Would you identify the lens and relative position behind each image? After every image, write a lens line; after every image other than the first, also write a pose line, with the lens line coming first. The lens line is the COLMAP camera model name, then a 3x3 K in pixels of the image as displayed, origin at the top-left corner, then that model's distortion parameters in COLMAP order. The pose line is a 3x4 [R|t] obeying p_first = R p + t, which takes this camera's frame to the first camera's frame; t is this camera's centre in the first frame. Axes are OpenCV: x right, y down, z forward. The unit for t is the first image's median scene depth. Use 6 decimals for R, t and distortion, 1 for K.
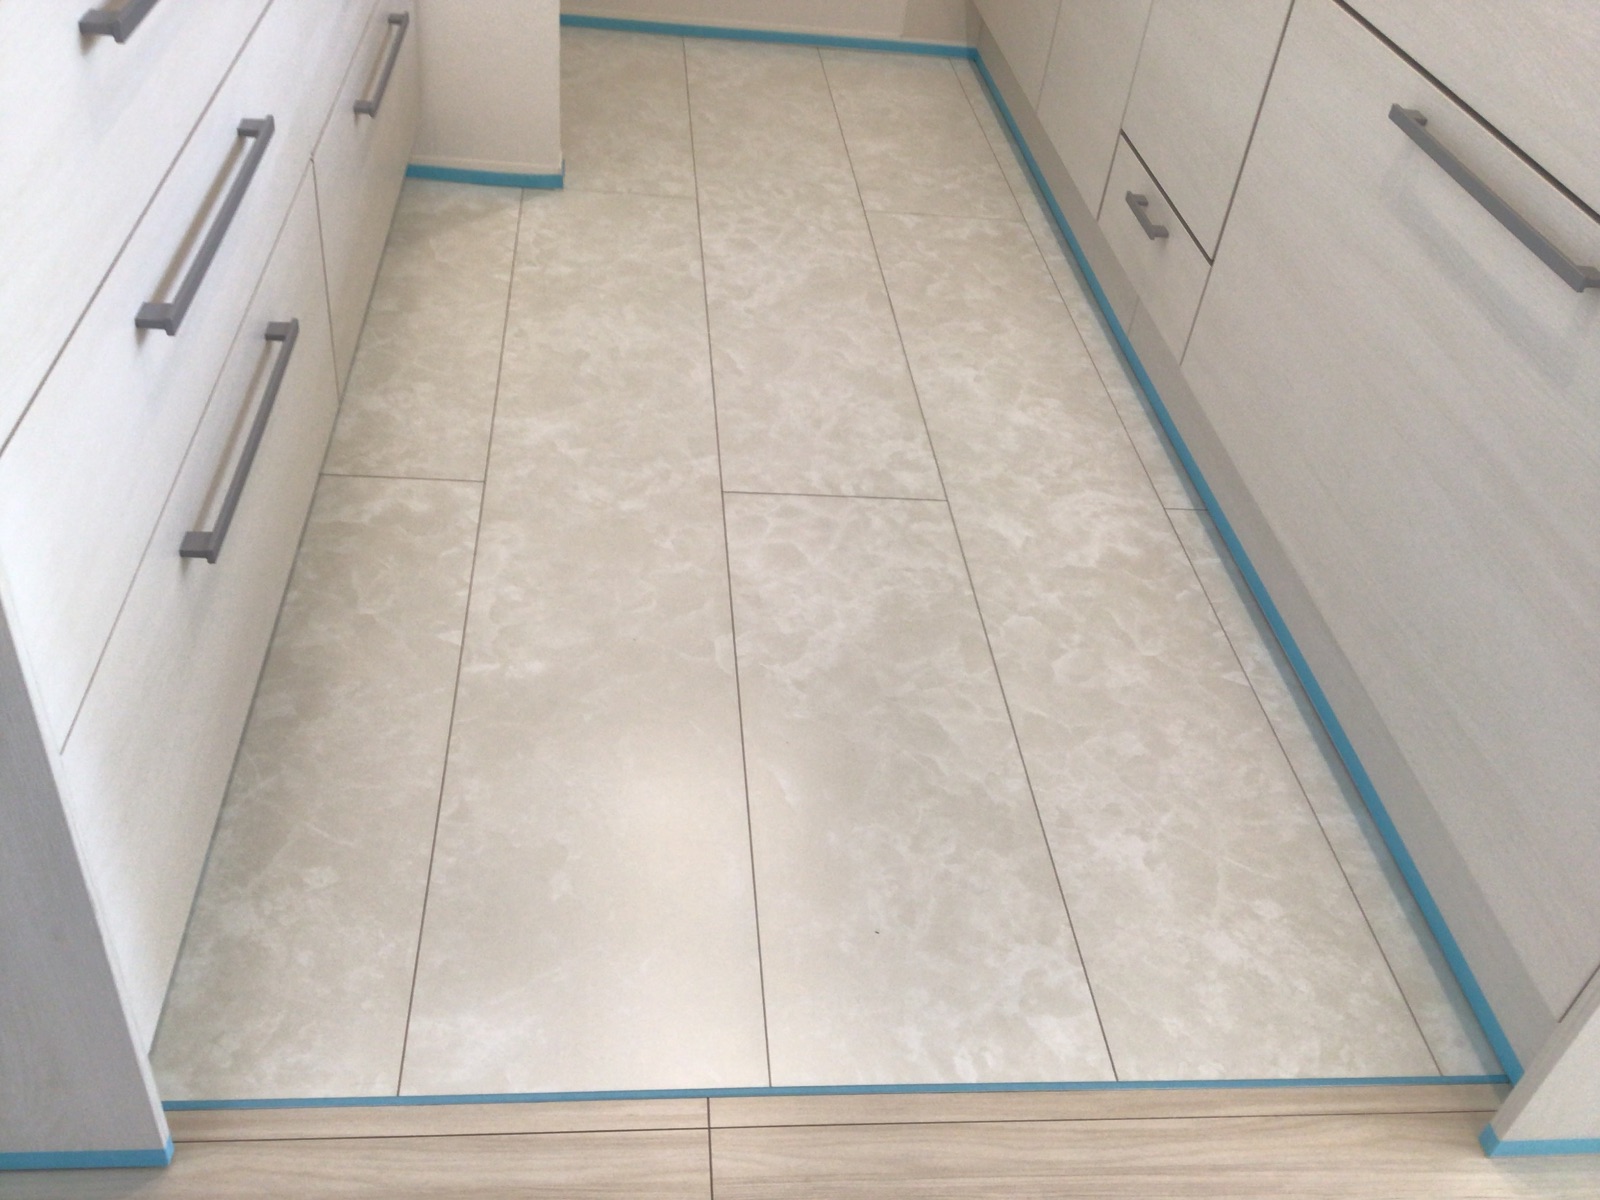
lens RADIAL K [[1472.7, 0, 814.7], [0, 1472.7, 605.3], [0, 0, 1]] dist [0.046840, 0.000000]
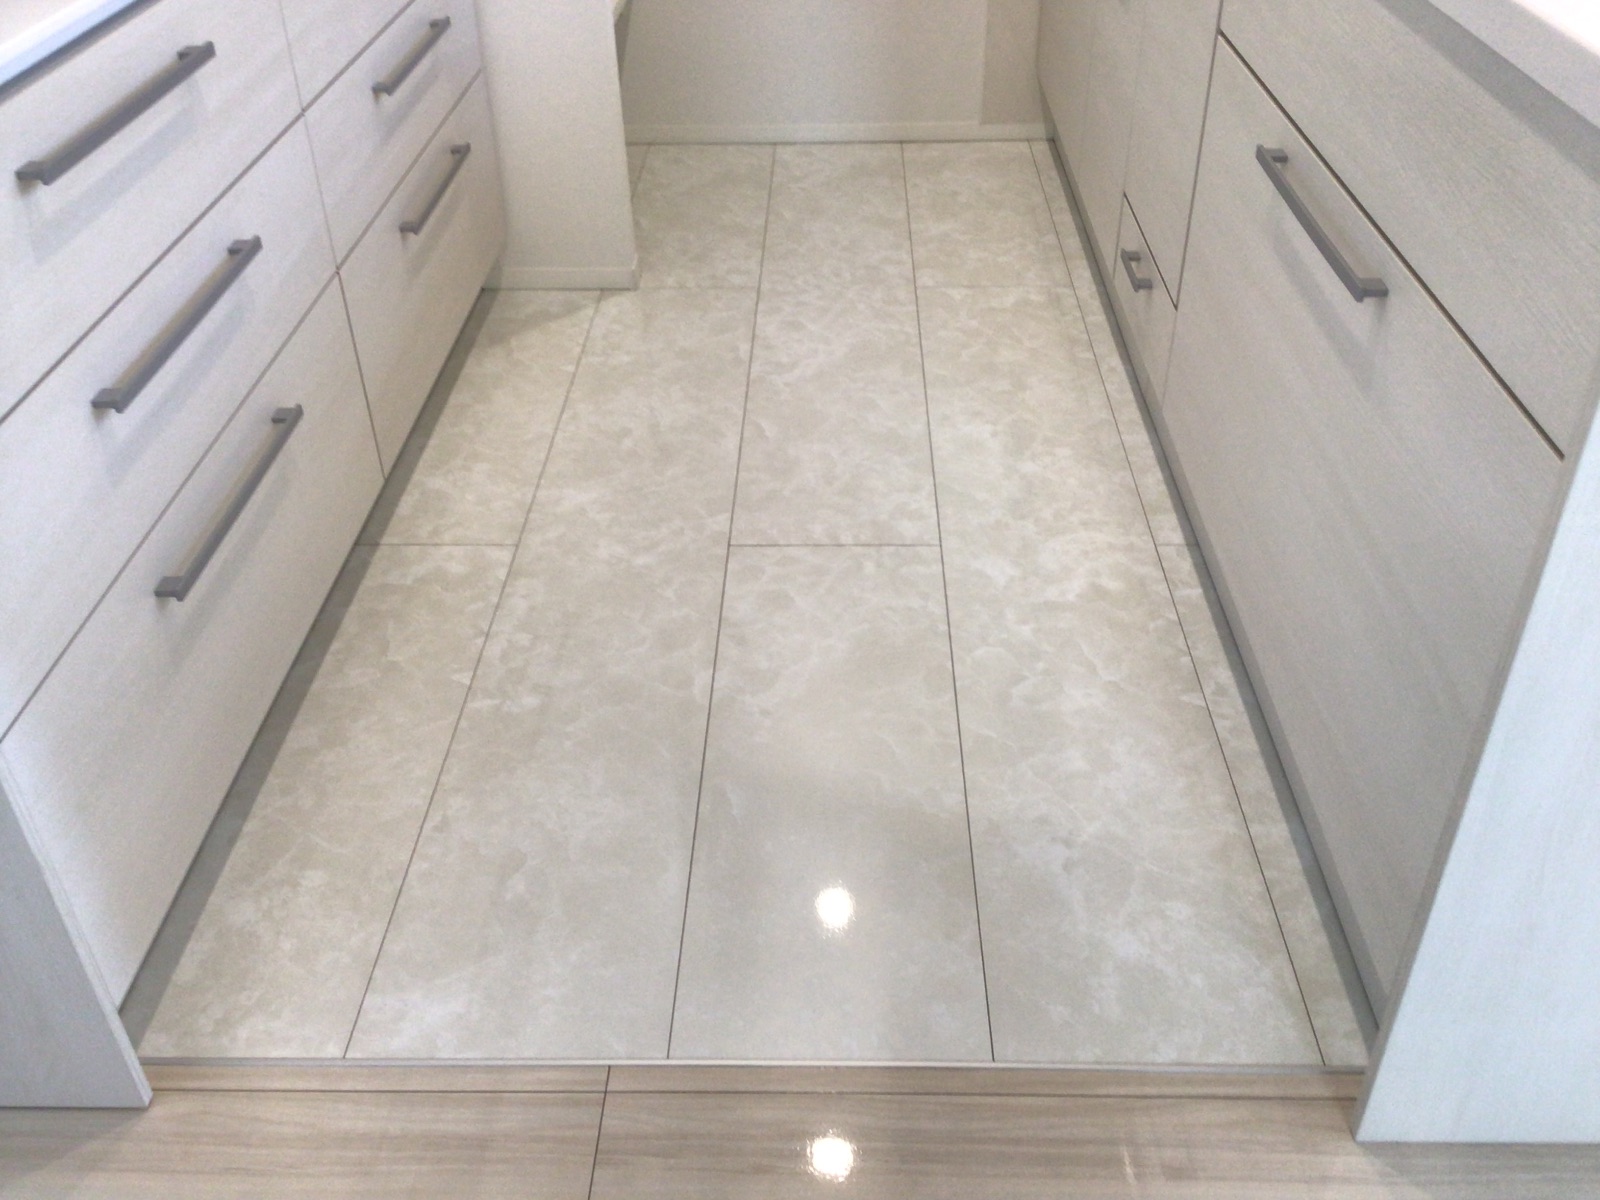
lens RADIAL K [[1472.7, 0, 810.5], [0, 1472.7, 601.5], [0, 0, 1]] dist [0.046840, 0.000000]
pose [[0.985031, -0.037155, -0.168324, 0.193031], [0.025974, 0.997337, -0.068145, 0.043611], [0.170408, 0.062753, 0.983373, -0.065261]]
